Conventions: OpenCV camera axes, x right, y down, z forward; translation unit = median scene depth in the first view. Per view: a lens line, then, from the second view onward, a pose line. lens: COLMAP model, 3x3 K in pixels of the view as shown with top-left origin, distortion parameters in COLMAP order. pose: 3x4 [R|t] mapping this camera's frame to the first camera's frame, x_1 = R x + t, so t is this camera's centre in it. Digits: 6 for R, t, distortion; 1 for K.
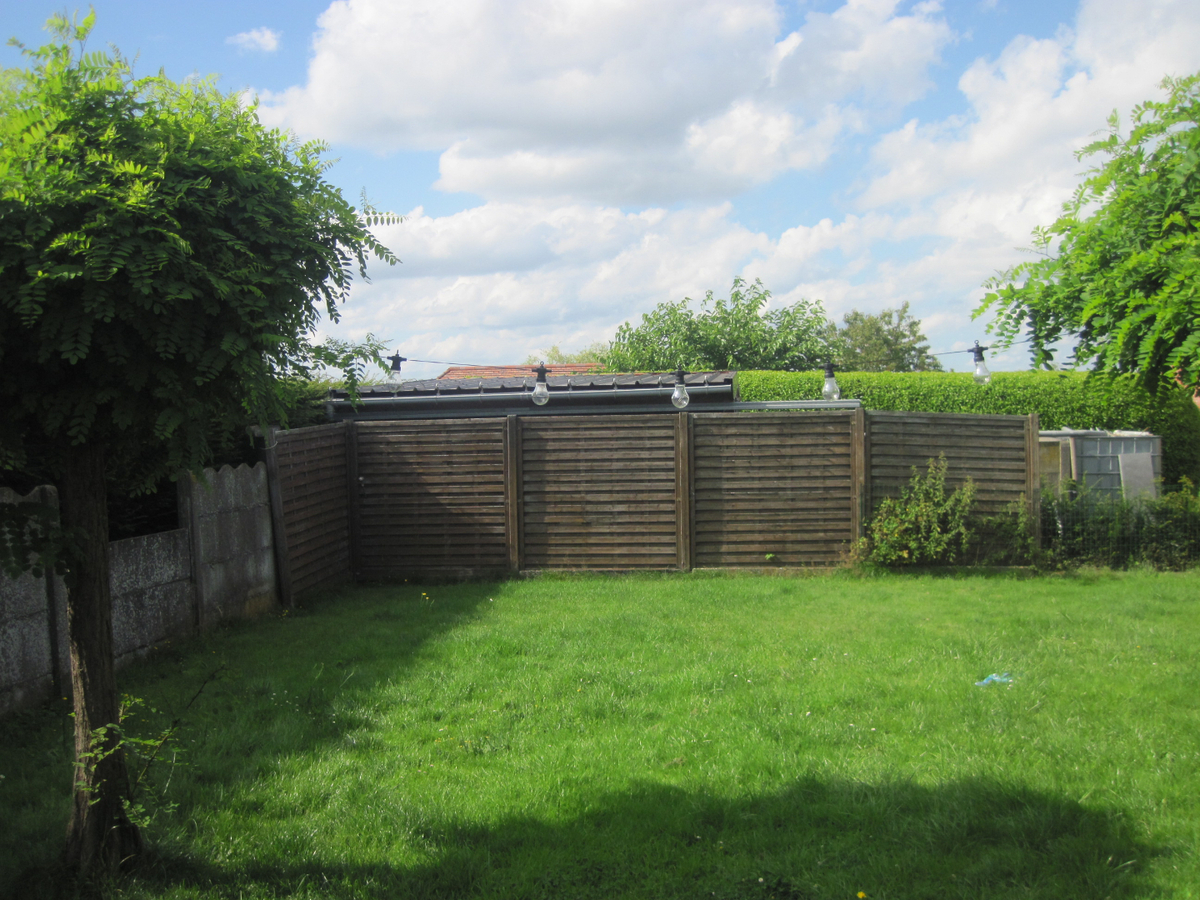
lens RADIAL K [[1219.0, 0, 620.5], [0, 1219.0, 422.9], [0, 0, 1]] dist [-0.130457, 0.000000]
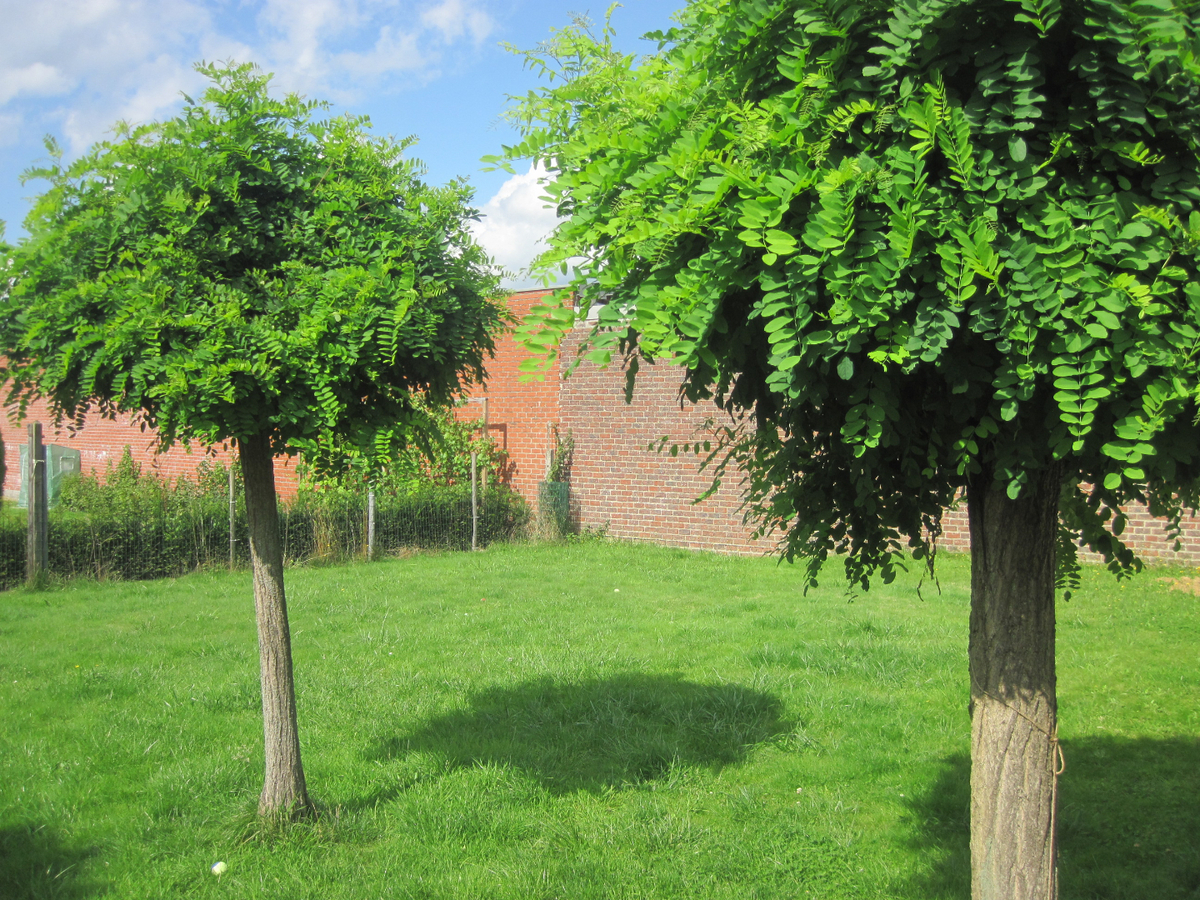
lens RADIAL K [[1219.0, 0, 596.9], [0, 1219.0, 441.6], [0, 0, 1]] dist [-0.130457, 0.000000]
pose [[0.580095, 0.008786, 0.814501, -0.106316], [-0.006891, 0.999959, -0.005879, 0.000709], [-0.814519, -0.002202, 0.580132, 0.012953]]
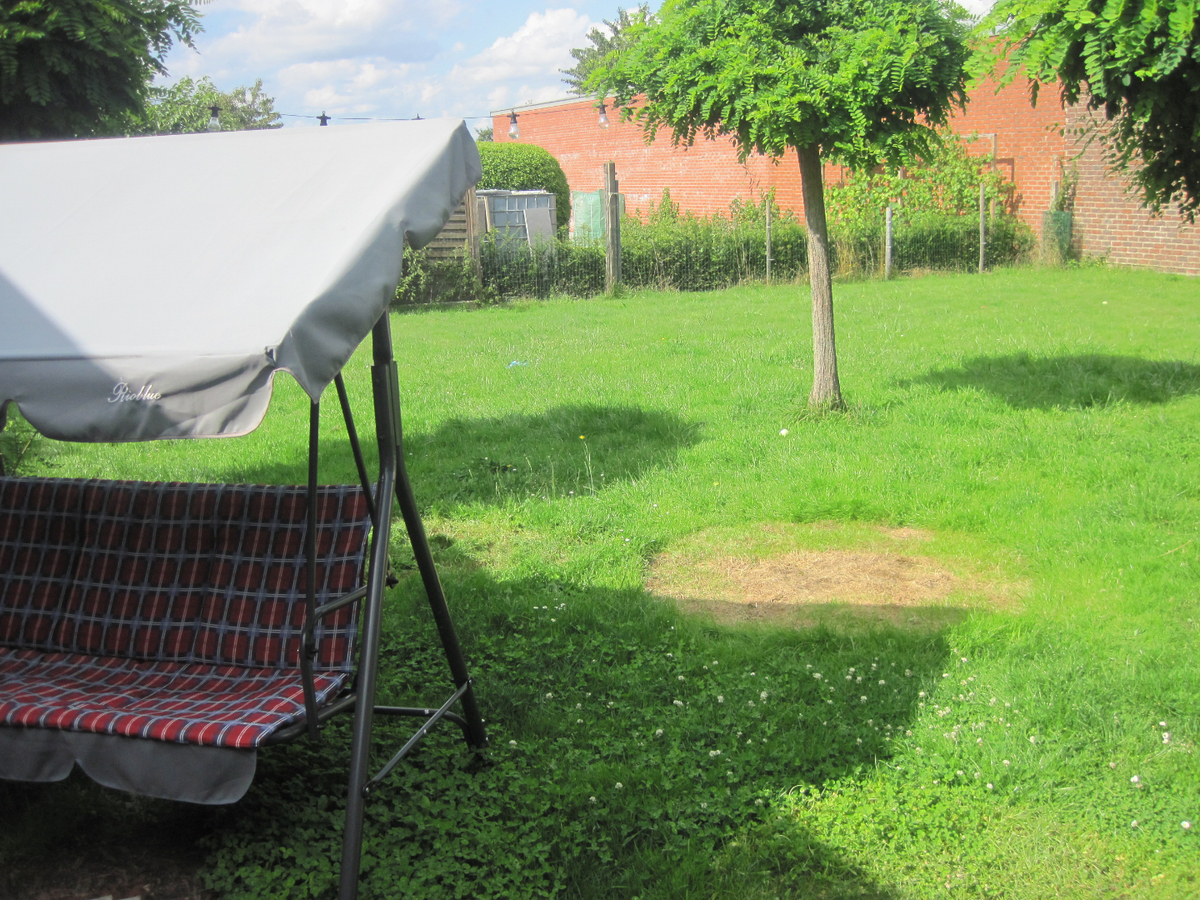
lens RADIAL K [[1219.0, 0, 634.8], [0, 1219.0, 410.5], [0, 0, 1]] dist [-0.130457, 0.000000]
pose [[0.844769, -0.105301, 0.524668, -0.392738], [0.015514, 0.984856, 0.172682, 0.042629], [-0.534906, -0.137736, 0.833609, -0.284353]]
